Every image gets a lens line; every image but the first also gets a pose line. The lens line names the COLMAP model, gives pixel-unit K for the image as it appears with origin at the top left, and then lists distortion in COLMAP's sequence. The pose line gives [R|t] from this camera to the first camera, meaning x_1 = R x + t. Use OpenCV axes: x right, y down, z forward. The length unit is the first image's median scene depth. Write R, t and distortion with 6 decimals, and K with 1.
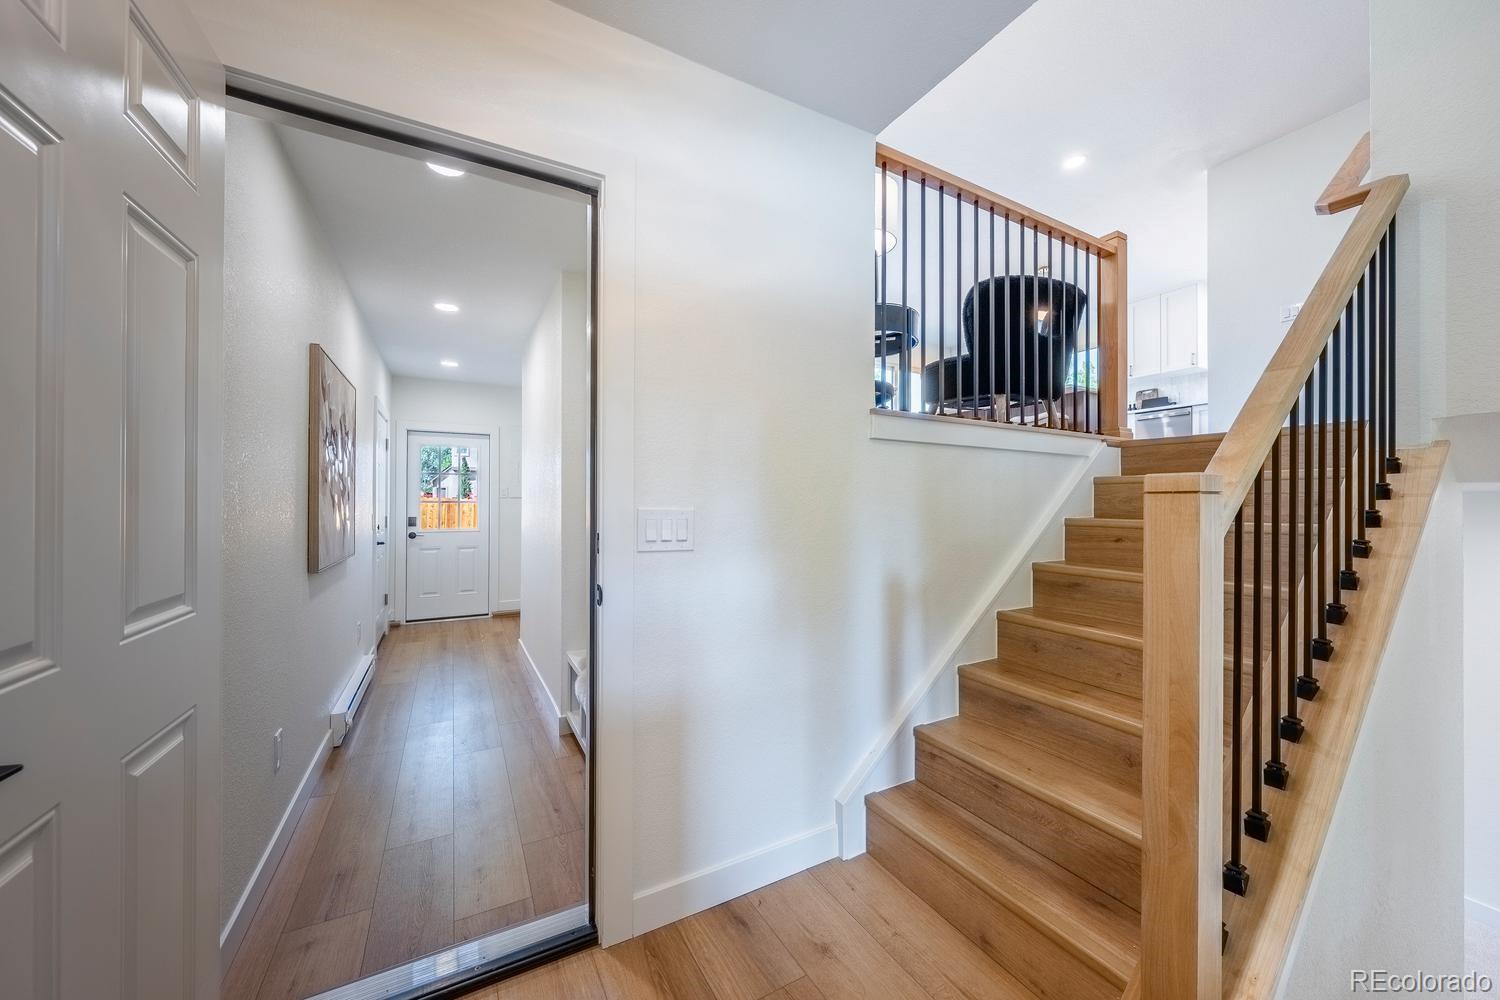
lens RADIAL K [[528.9, 0, 753.1], [0, 528.9, 495.8], [0, 0, 1]] dist [-0.001504, 0.000024]
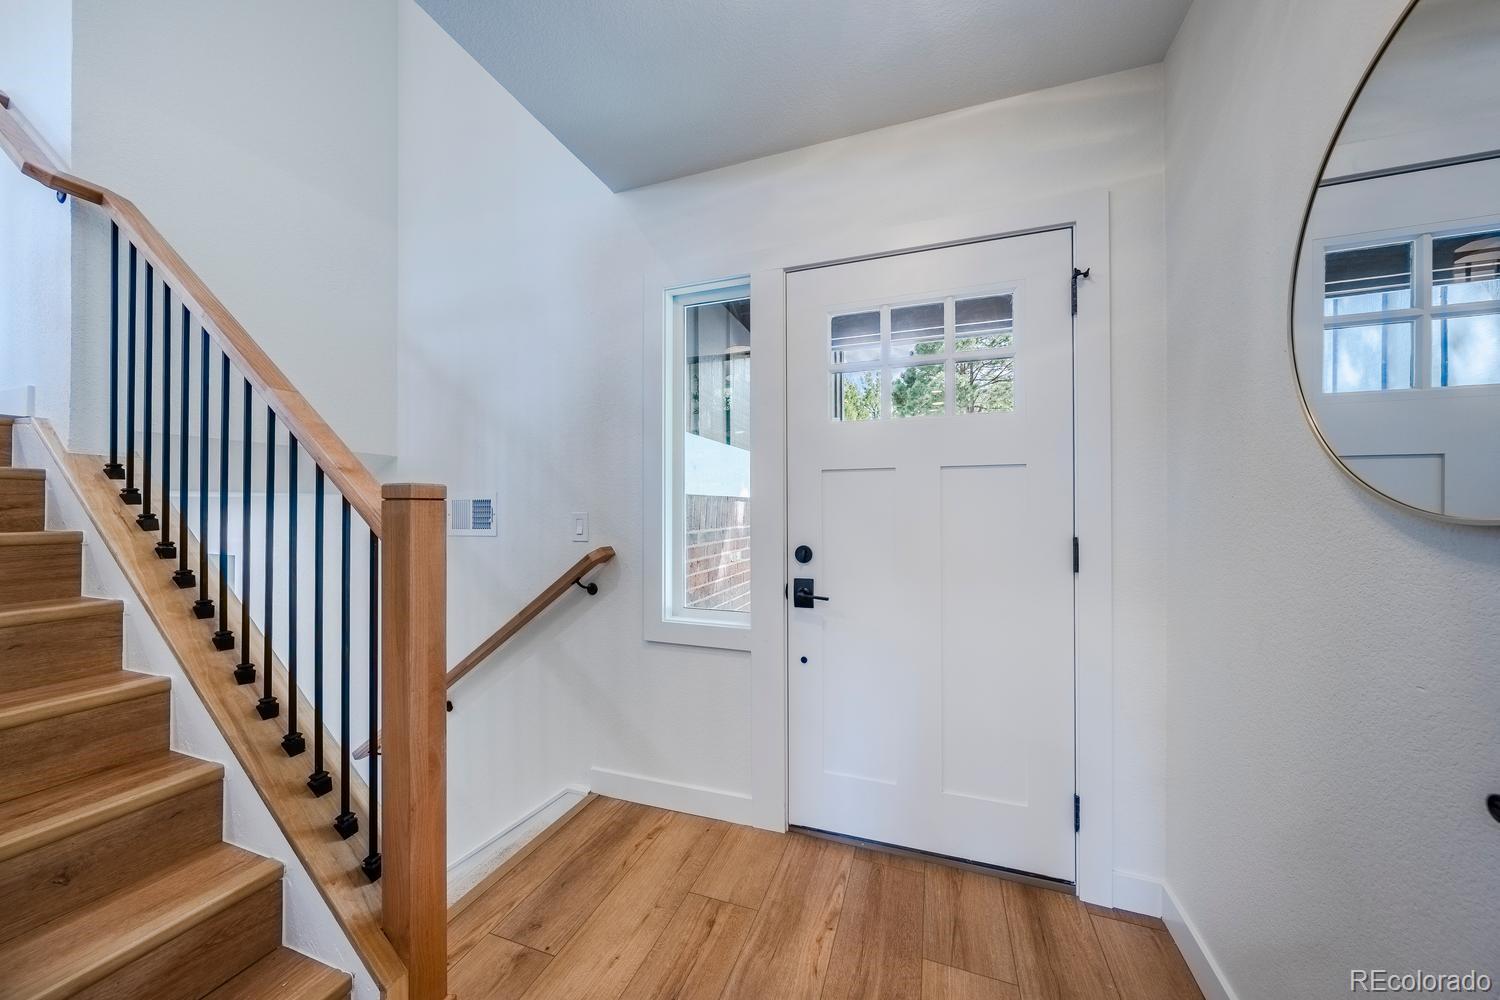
lens RADIAL K [[508.6, 0, 750.0], [0, 508.6, 500.0], [0, 0, 1]] dist [-0.008896, 0.000215]
pose [[-0.638268, 0.004232, 0.769803, -0.586512], [-0.009593, 0.999864, -0.013450, 0.003967], [-0.769755, -0.015969, -0.638140, 1.140965]]
